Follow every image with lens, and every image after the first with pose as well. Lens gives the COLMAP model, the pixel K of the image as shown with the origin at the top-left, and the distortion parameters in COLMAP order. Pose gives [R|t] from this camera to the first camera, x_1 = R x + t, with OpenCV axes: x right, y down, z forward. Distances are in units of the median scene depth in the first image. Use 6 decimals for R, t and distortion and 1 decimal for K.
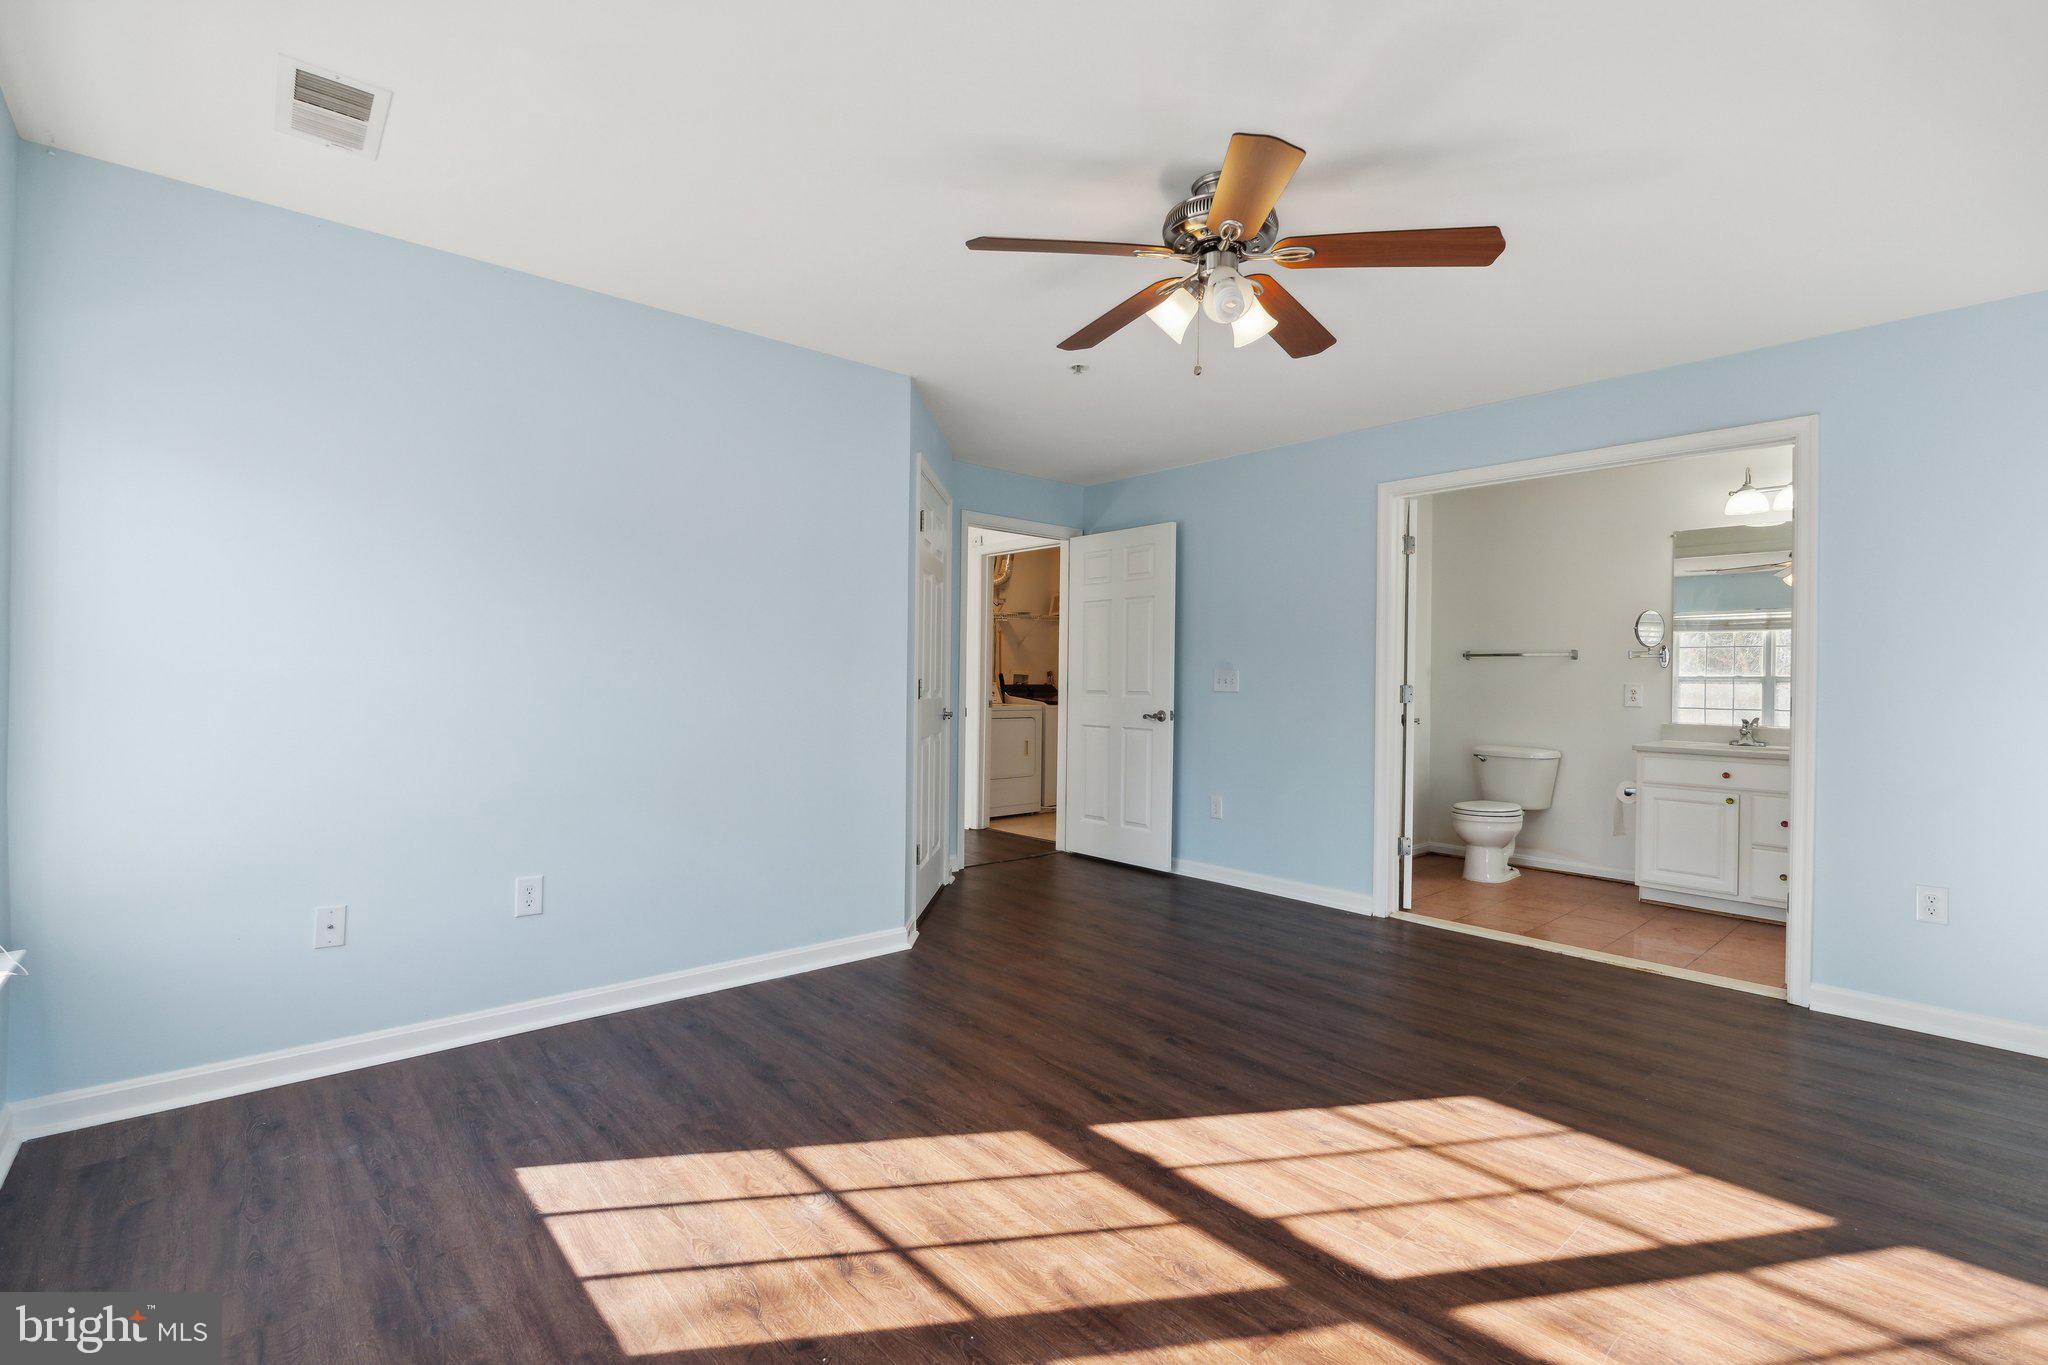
lens RADIAL K [[906.2, 0, 1024.6], [0, 906.2, 664.1], [0, 0, 1]] dist [0.000641, 0.000130]
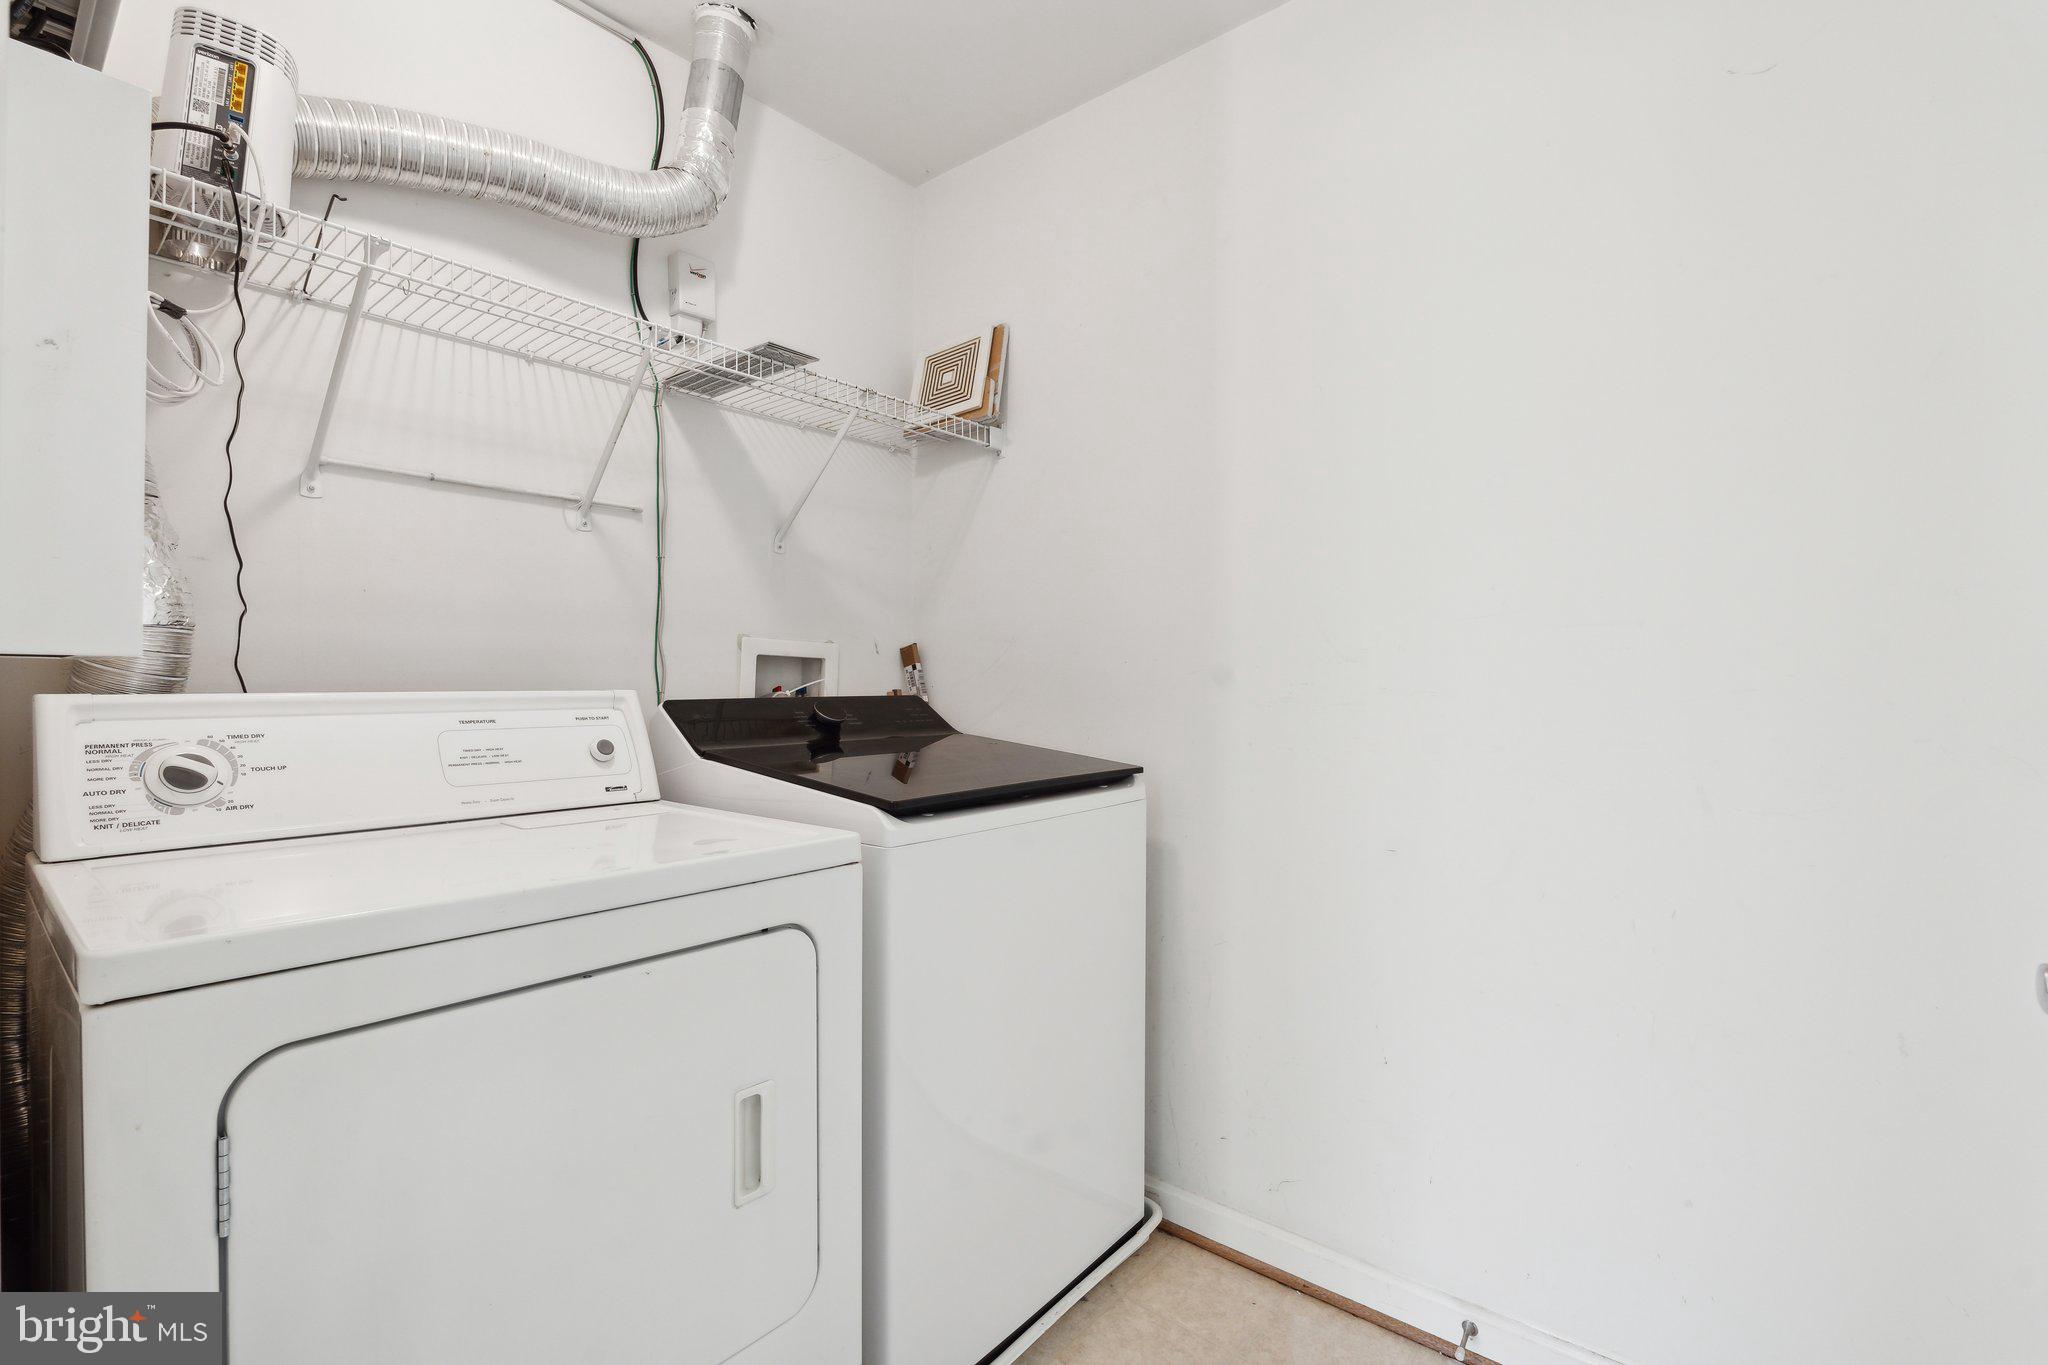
lens RADIAL K [[906.2, 0, 1024.6], [0, 906.2, 664.1], [0, 0, 1]] dist [0.000641, 0.000130]
pose [[0.988799, -0.013425, 0.148651, 0.050339], [0.013613, 0.999907, -0.000246, 0.033778], [-0.148634, 0.002267, 0.988890, 1.722119]]
